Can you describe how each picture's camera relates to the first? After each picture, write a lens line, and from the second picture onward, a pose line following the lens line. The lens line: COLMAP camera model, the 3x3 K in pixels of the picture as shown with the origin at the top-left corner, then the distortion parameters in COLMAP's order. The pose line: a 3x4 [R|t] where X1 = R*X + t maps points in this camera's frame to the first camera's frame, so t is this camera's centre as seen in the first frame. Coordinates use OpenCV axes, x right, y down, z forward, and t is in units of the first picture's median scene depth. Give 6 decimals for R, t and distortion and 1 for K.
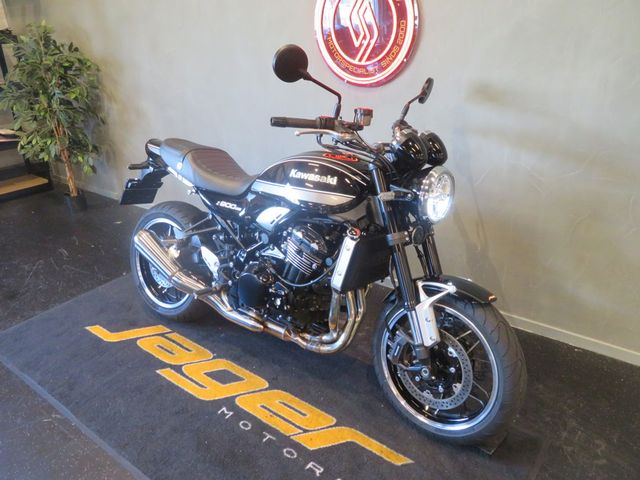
lens RADIAL K [[514.3, 0, 320.5], [0, 514.3, 238.1], [0, 0, 1]] dist [0.004057, 0.003541]
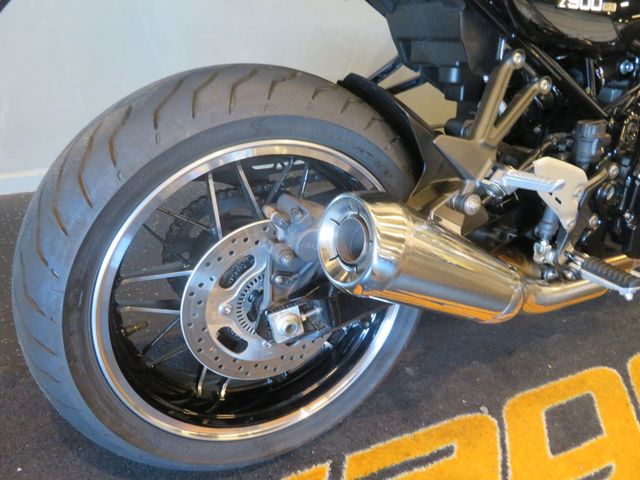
lens RADIAL K [[507.2, 0, 324.6], [0, 507.2, 240.7], [0, 0, 1]] dist [0.006527, 0.005788]
pose [[0.463237, -0.450566, 0.763153, -0.645980], [0.236735, 0.892738, 0.383374, -0.105129], [-0.854031, 0.003072, 0.520214, 1.117860]]
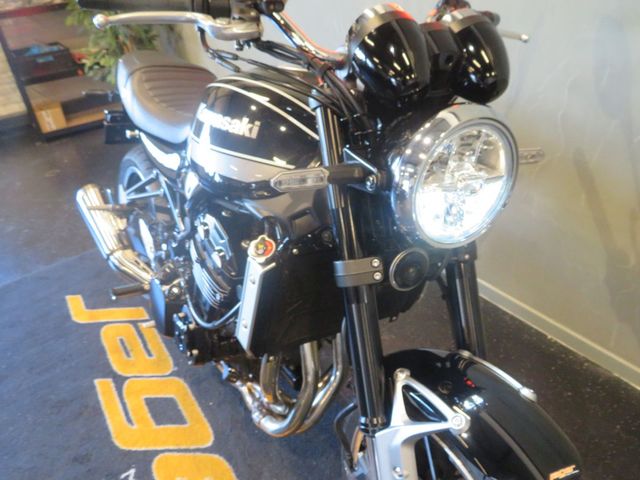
lens RADIAL K [[507.2, 0, 324.6], [0, 507.2, 240.7], [0, 0, 1]] dist [0.006527, 0.005788]
pose [[0.941074, 0.110857, -0.319517, 0.238234], [-0.064917, 0.986395, 0.151032, -0.082048], [0.331913, -0.121391, 0.935467, 0.545235]]
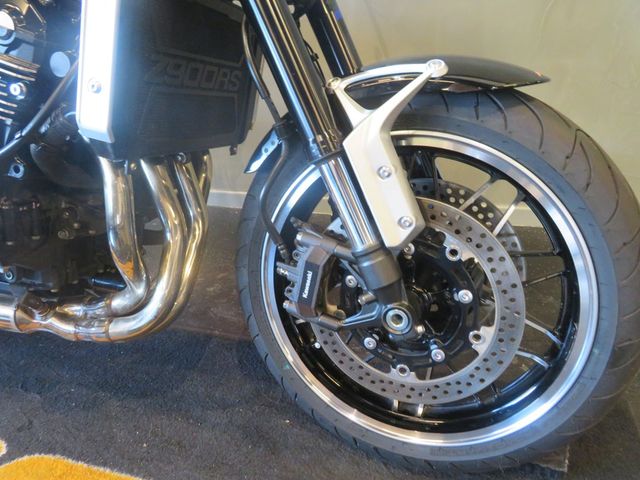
lens RADIAL K [[514.3, 0, 320.5], [0, 514.3, 238.1], [0, 0, 1]] dist [0.004057, 0.003541]
pose [[0.938303, -0.194343, 0.286040, 0.054951], [0.178605, 0.980632, 0.080383, 0.151379], [-0.296122, -0.024336, 0.954840, 0.615434]]
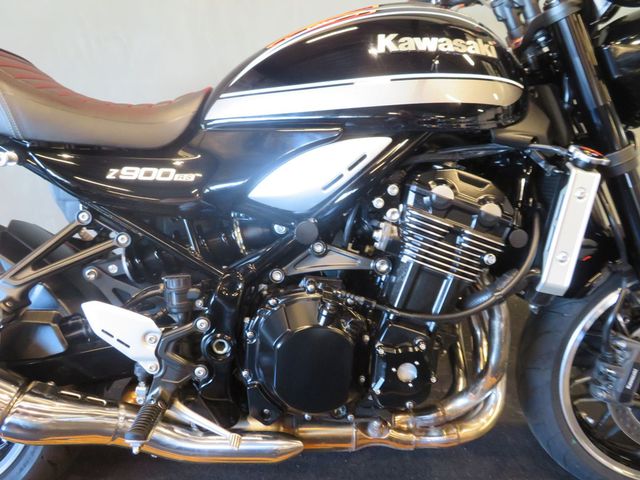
lens RADIAL K [[514.3, 0, 320.5], [0, 514.3, 238.1], [0, 0, 1]] dist [0.004057, 0.003541]
pose [[0.786467, -0.210905, 0.580507, -0.352869], [0.215096, 0.974580, 0.062666, -0.017172], [-0.578967, 0.075580, 0.811840, 0.720896]]
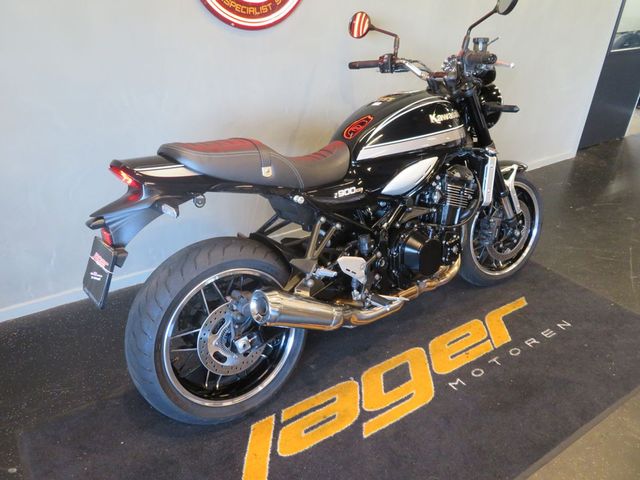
lens RADIAL K [[507.2, 0, 324.6], [0, 507.2, 240.7], [0, 0, 1]] dist [0.006527, 0.005788]
pose [[0.301192, -0.427093, 0.852569, -1.004654], [0.335060, 0.884477, 0.324708, -0.297424], [-0.892758, 0.187862, 0.409500, 0.837083]]
